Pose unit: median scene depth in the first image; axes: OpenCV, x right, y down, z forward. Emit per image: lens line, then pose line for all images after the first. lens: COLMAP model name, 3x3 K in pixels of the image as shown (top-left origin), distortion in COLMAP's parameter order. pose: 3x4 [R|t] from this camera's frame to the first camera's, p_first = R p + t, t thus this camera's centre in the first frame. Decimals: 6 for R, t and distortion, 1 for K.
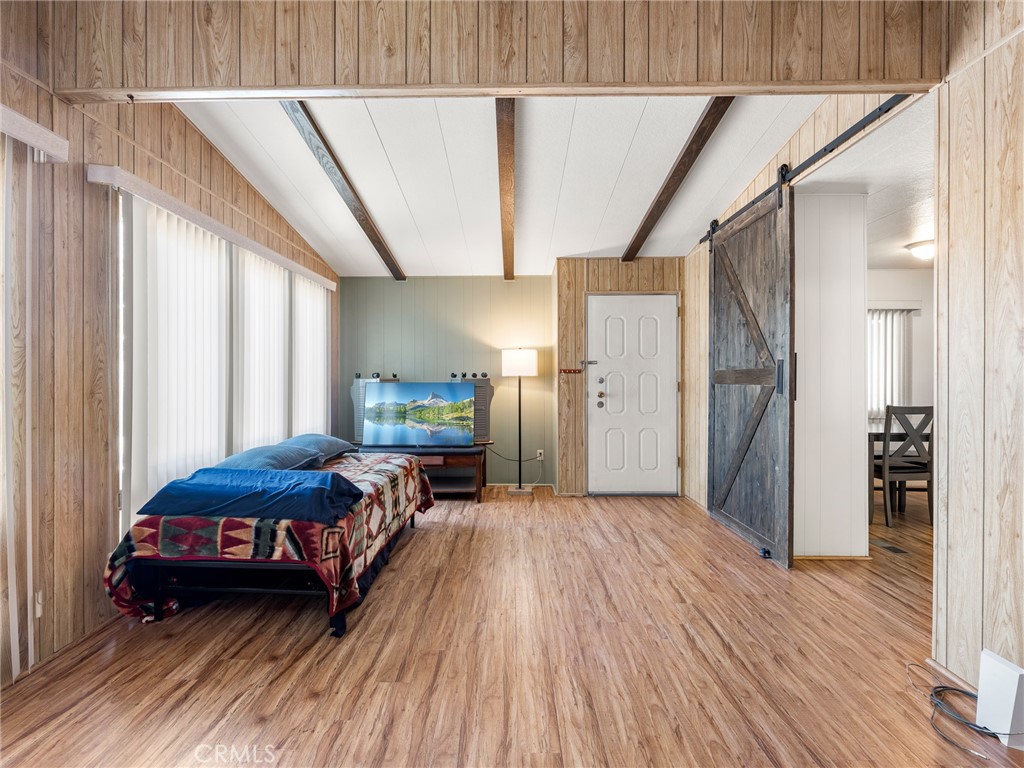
lens RADIAL K [[465.9, 0, 512.0], [0, 465.9, 384.0], [0, 0, 1]] dist [-0.001224, 0.000488]
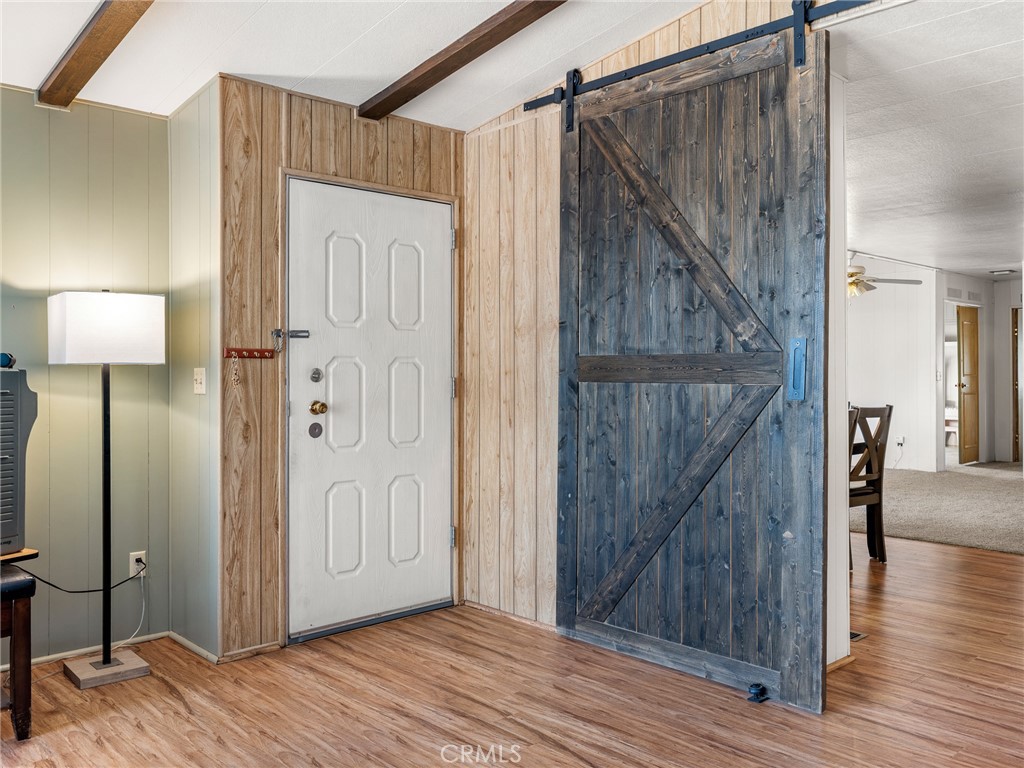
lens RADIAL K [[826.1, 0, 508.9], [0, 826.1, 369.8], [0, 0, 1]] dist [0.002584, 0.000382]
pose [[0.735696, 0.001593, 0.677310, -0.257686], [0.006163, 0.999940, -0.009046, -0.005937], [-0.677283, 0.010829, 0.735643, 0.379945]]
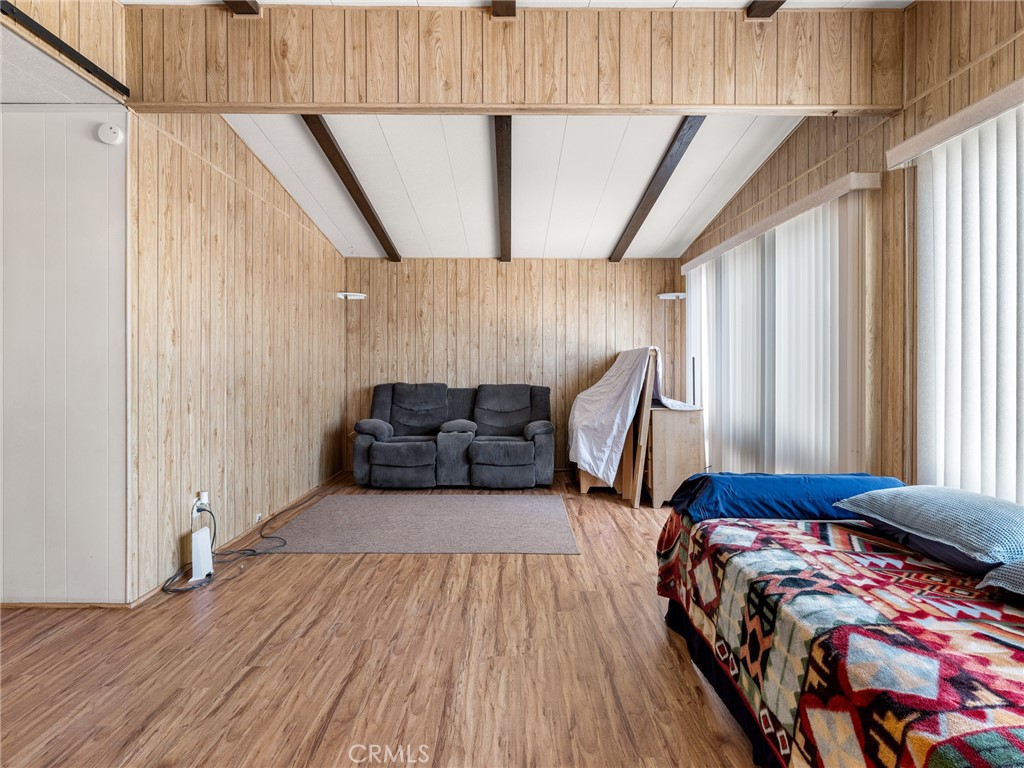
lens RADIAL K [[534.3, 0, 514.5], [0, 534.3, 362.3], [0, 0, 1]] dist [0.001151, 0.000229]
pose [[-0.999966, -0.001021, -0.008142, -0.018162], [-0.001097, 0.999956, 0.009323, -0.009826], [0.008132, 0.009331, -0.999923, 1.152148]]
